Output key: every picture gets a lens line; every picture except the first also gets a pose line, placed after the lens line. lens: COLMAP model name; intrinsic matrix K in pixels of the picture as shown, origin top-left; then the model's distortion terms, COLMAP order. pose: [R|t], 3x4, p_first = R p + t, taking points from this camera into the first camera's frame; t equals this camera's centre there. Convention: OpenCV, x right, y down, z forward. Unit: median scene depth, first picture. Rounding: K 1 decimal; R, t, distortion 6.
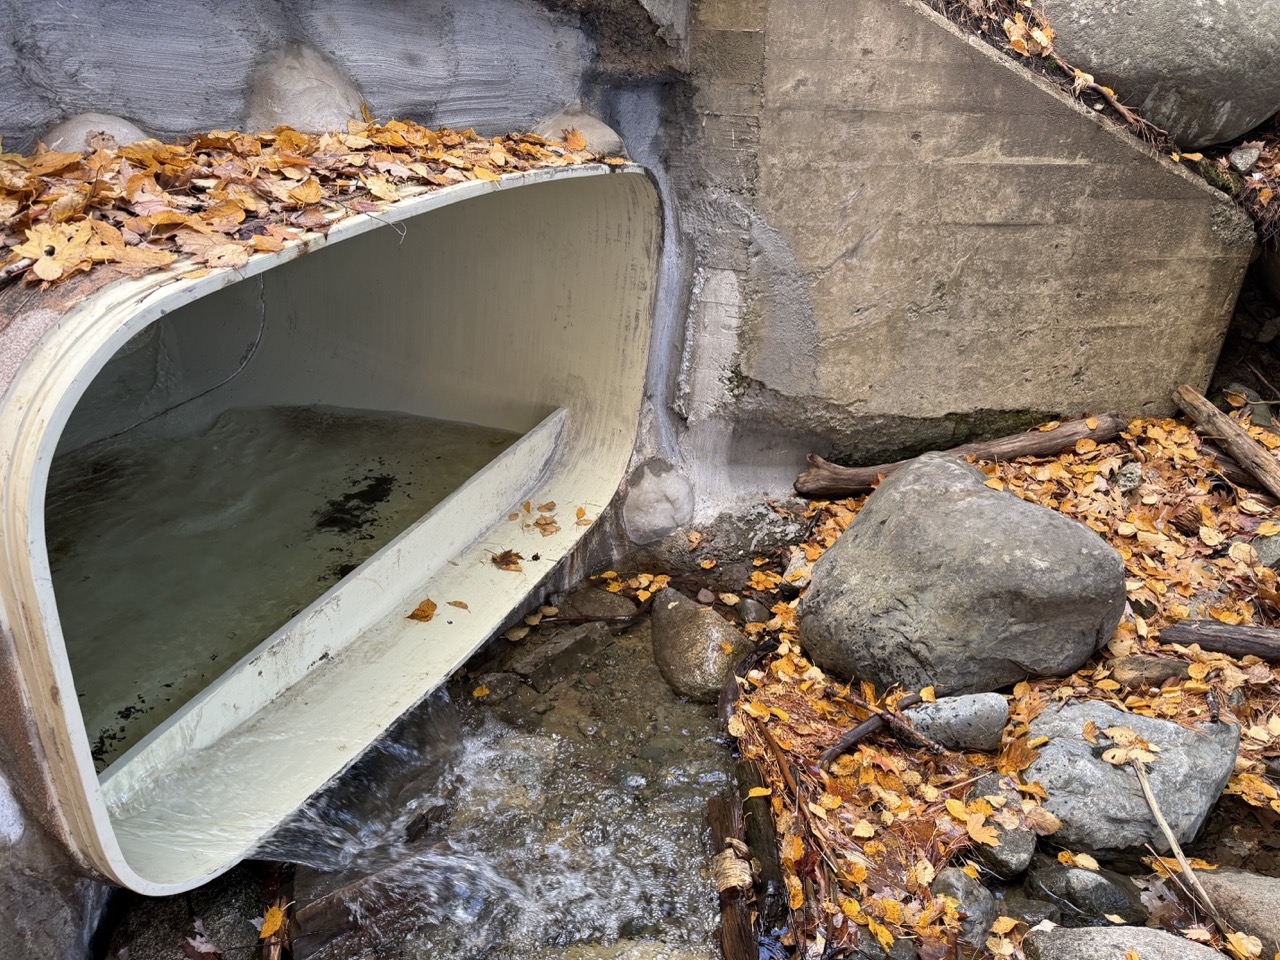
lens RADIAL K [[873.7, 0, 631.2], [0, 873.7, 475.9], [0, 0, 1]] dist [0.069026, -0.109886]
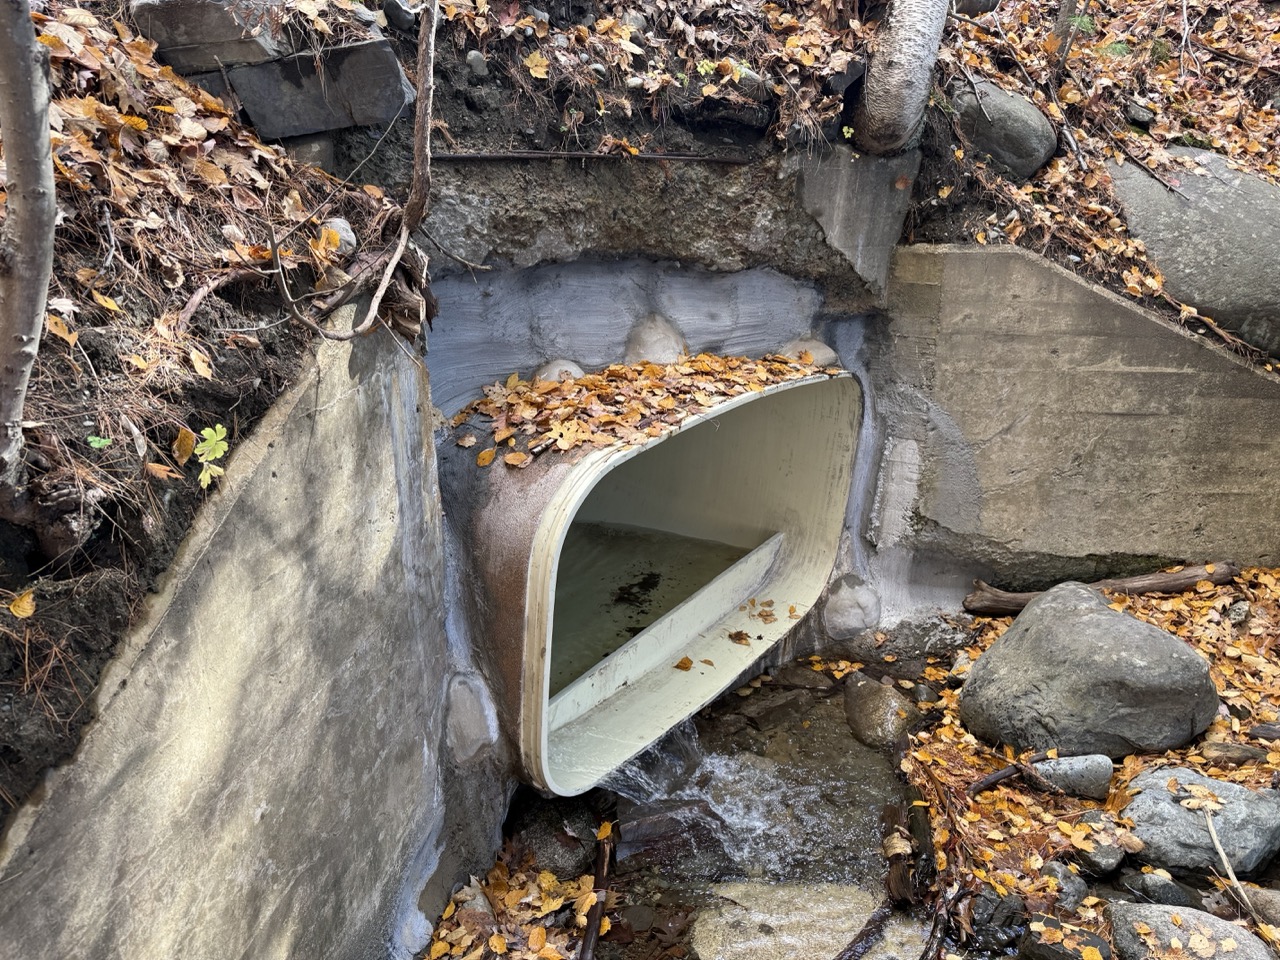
lens RADIAL K [[873.7, 0, 631.2], [0, 873.7, 475.9], [0, 0, 1]] dist [0.069026, -0.109886]
pose [[0.976089, 0.042205, -0.213237, -0.023997], [-0.074573, 0.986453, -0.146113, 0.062163], [0.204181, 0.158521, 0.966013, -0.453243]]
